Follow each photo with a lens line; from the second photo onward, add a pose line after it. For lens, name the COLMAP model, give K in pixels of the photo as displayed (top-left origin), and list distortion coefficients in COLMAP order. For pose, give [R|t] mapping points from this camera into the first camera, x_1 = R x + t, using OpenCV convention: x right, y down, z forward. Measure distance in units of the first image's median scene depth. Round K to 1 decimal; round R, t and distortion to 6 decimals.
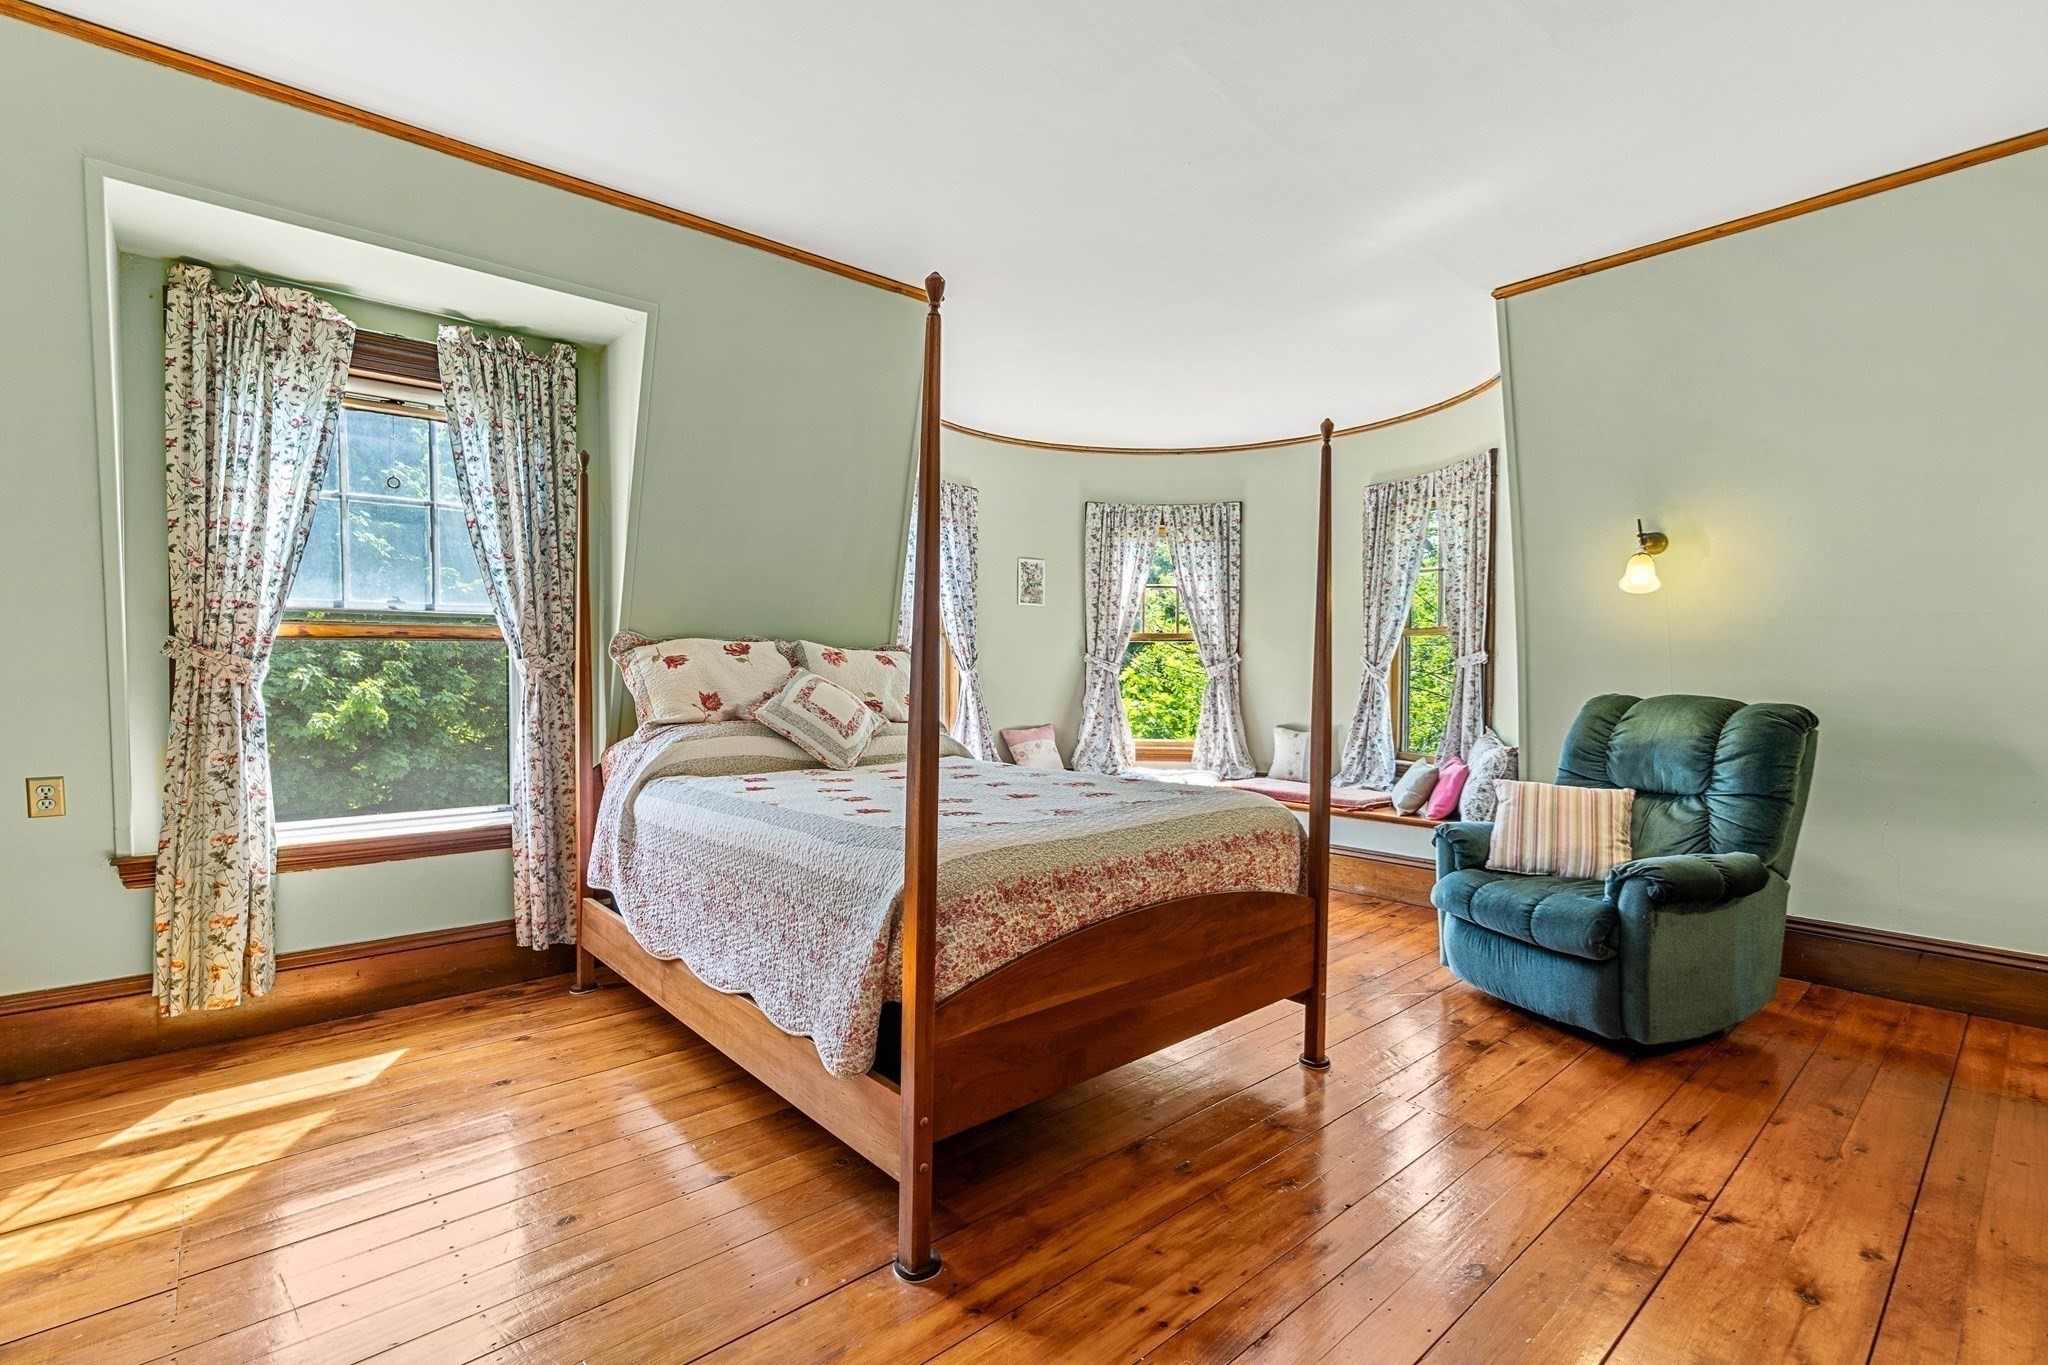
lens RADIAL K [[912.2, 0, 1031.6], [0, 912.2, 683.9], [0, 0, 1]] dist [-0.013737, 0.004335]
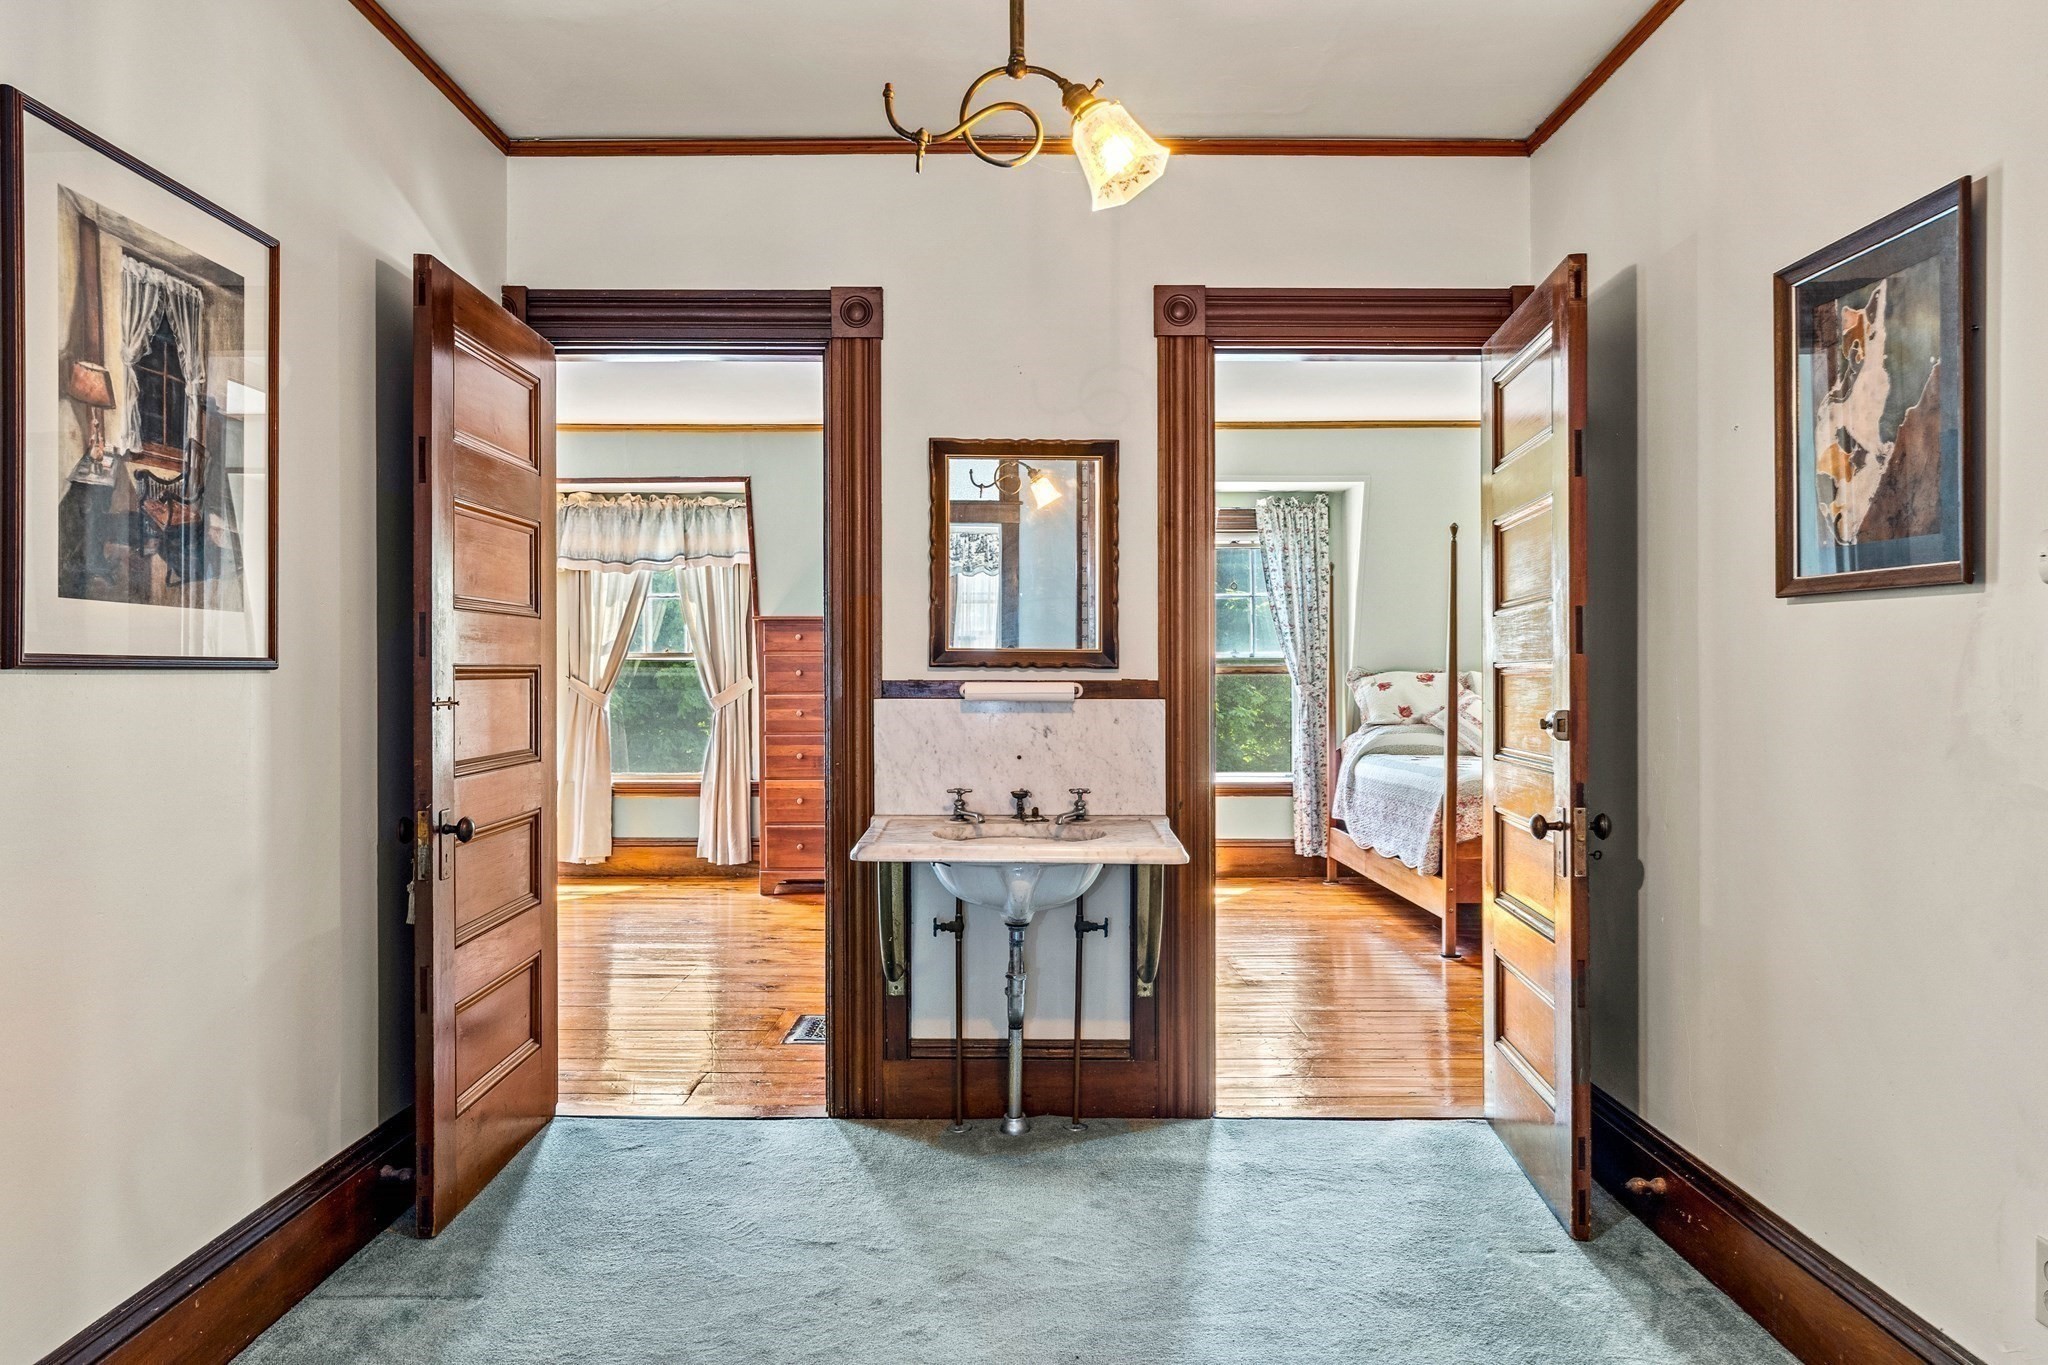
lens RADIAL K [[1350.7, 0, 1024.0], [0, 1350.7, 682.5], [0, 0, 1]] dist [-0.000608, 0.000078]
pose [[0.753073, -0.004918, -0.657918, 0.715654], [-0.004639, 0.999908, -0.012784, 0.002068], [0.657920, 0.012679, 0.752981, -1.242784]]
